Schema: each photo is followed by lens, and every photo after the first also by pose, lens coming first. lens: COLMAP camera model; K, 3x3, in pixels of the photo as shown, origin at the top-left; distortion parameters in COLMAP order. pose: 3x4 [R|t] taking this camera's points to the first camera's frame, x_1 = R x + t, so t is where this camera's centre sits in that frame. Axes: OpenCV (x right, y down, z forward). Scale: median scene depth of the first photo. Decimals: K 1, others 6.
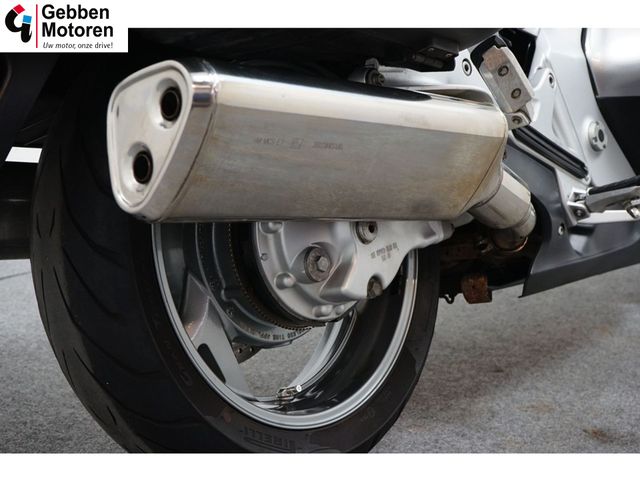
lens RADIAL K [[966.4, 0, 319.8], [0, 966.4, 239.9], [0, 0, 1]] dist [-0.021562, 0.000000]
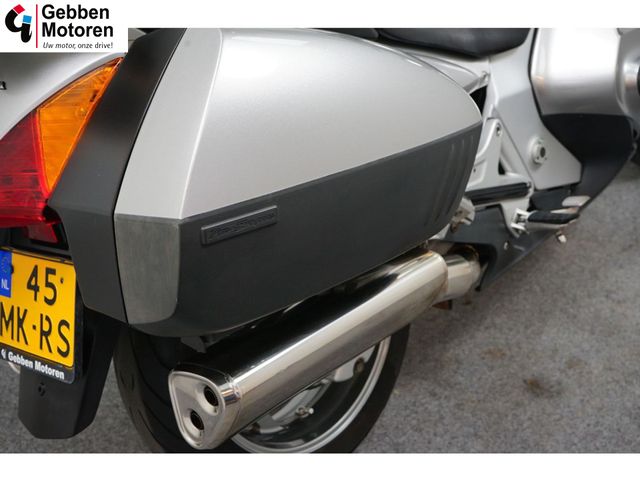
lens RADIAL K [[966.4, 0, 320.2], [0, 966.4, 240.1], [0, 0, 1]] dist [-0.021562, 0.000000]
pose [[0.996855, -0.068950, -0.039069, 0.052062], [0.078548, 0.925052, 0.371629, -0.491766], [0.010517, -0.373529, 0.927559, -0.182009]]
